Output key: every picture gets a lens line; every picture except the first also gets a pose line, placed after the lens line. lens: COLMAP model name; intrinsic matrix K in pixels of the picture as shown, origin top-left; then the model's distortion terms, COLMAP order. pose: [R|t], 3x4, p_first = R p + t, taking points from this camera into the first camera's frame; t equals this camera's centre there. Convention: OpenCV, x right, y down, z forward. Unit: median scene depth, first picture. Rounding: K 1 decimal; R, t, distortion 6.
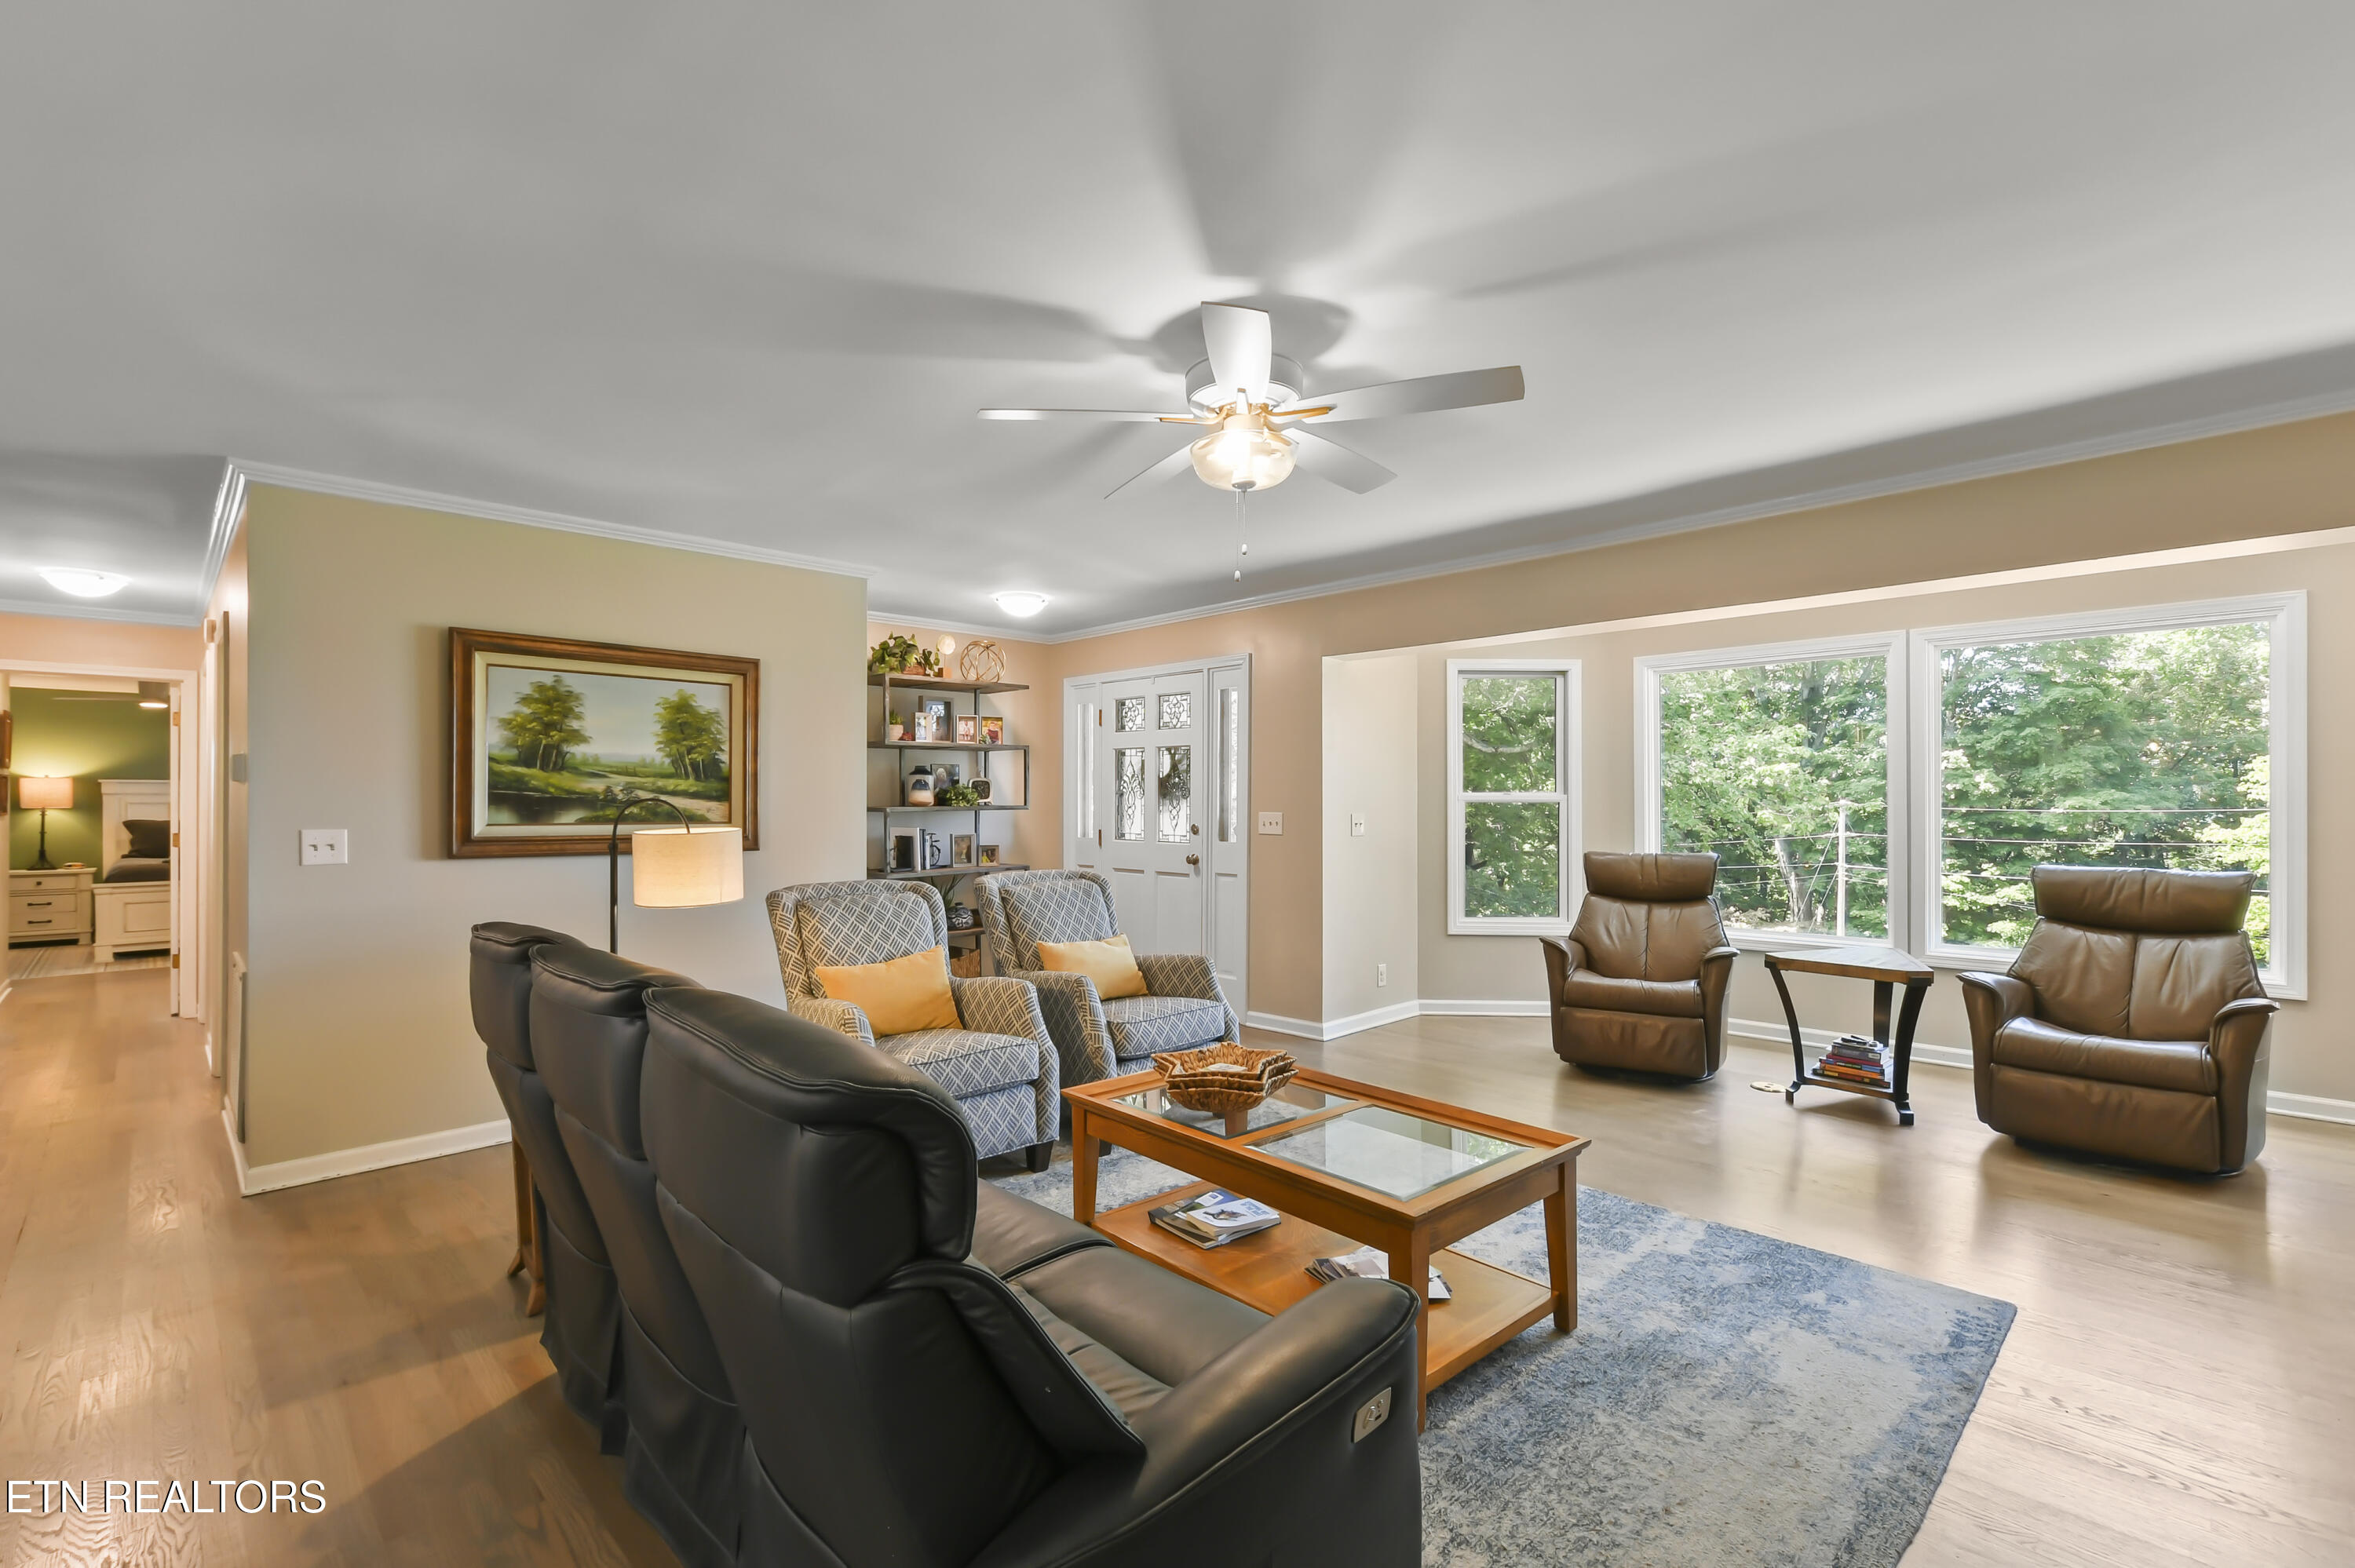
lens RADIAL K [[1037.6, 0, 1169.7], [0, 1037.6, 798.0], [0, 0, 1]] dist [0.009457, -0.001452]
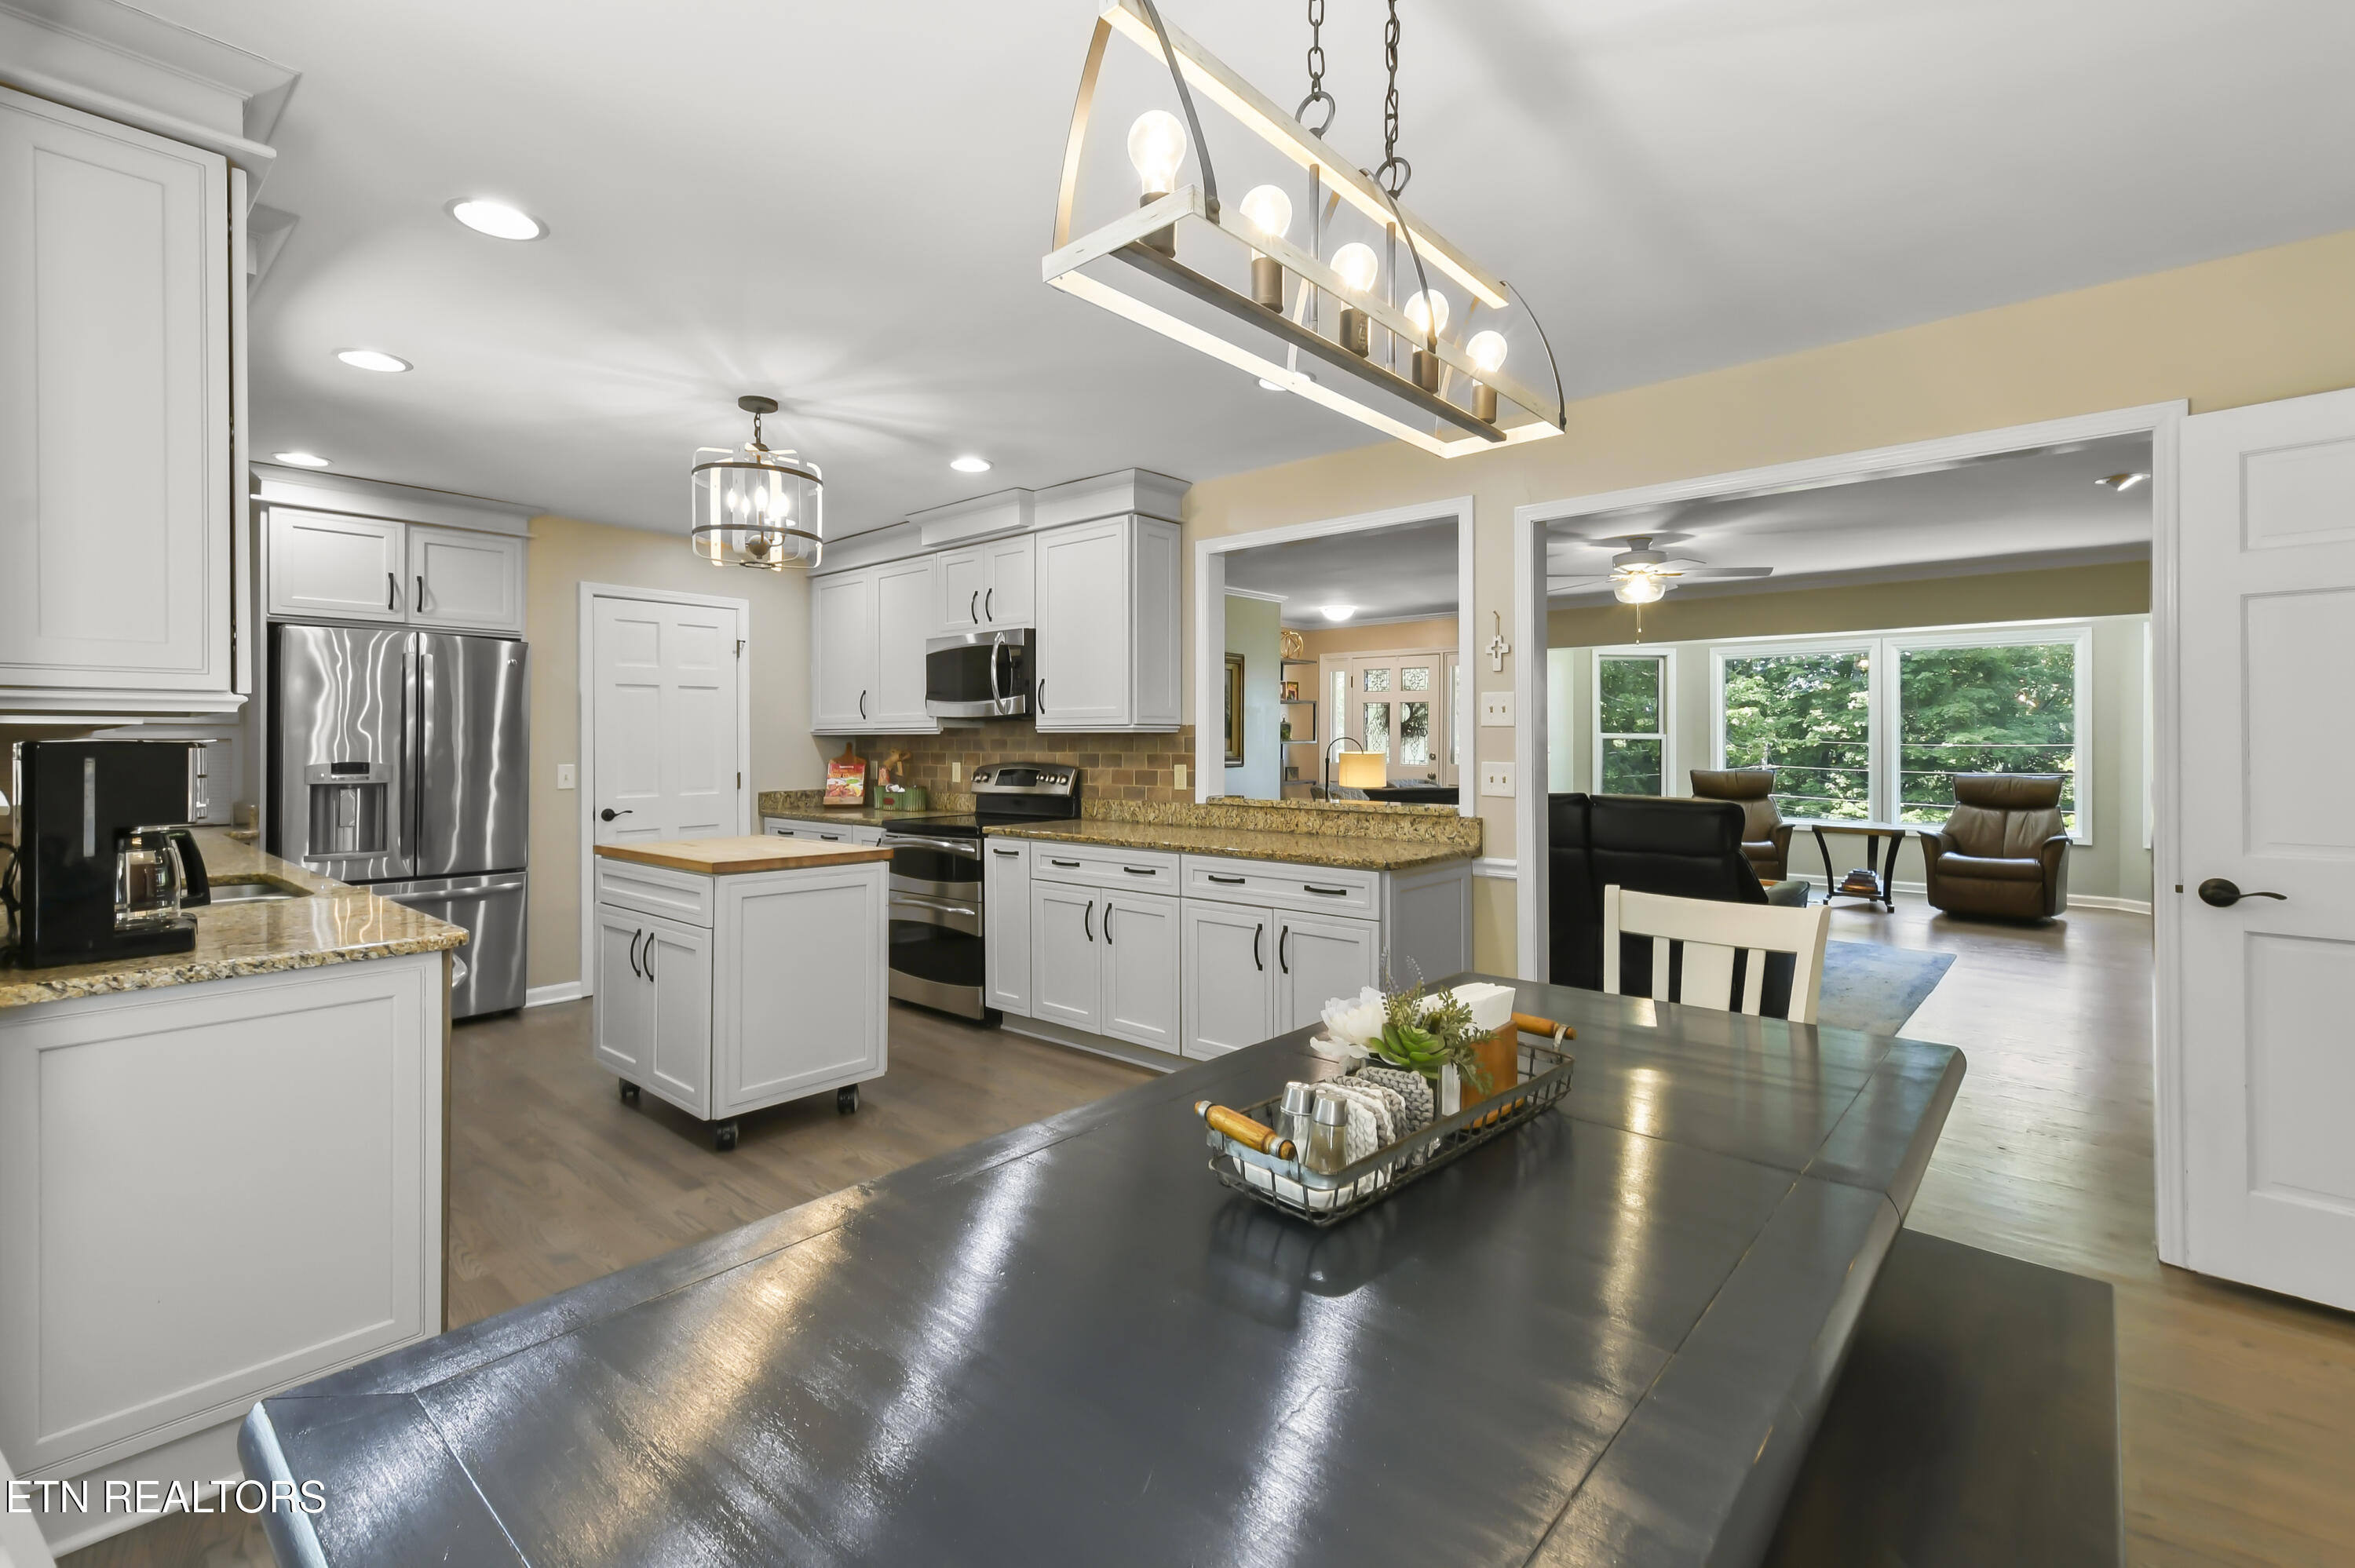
lens RADIAL K [[1037.6, 0, 1177.6], [0, 1037.6, 732.3], [0, 0, 1]] dist [0.009457, -0.001452]
pose [[0.997516, 0.001719, 0.070424, -0.593865], [-0.001740, 0.999998, 0.000244, -0.006199], [-0.070424, -0.000366, 0.997517, -0.655509]]
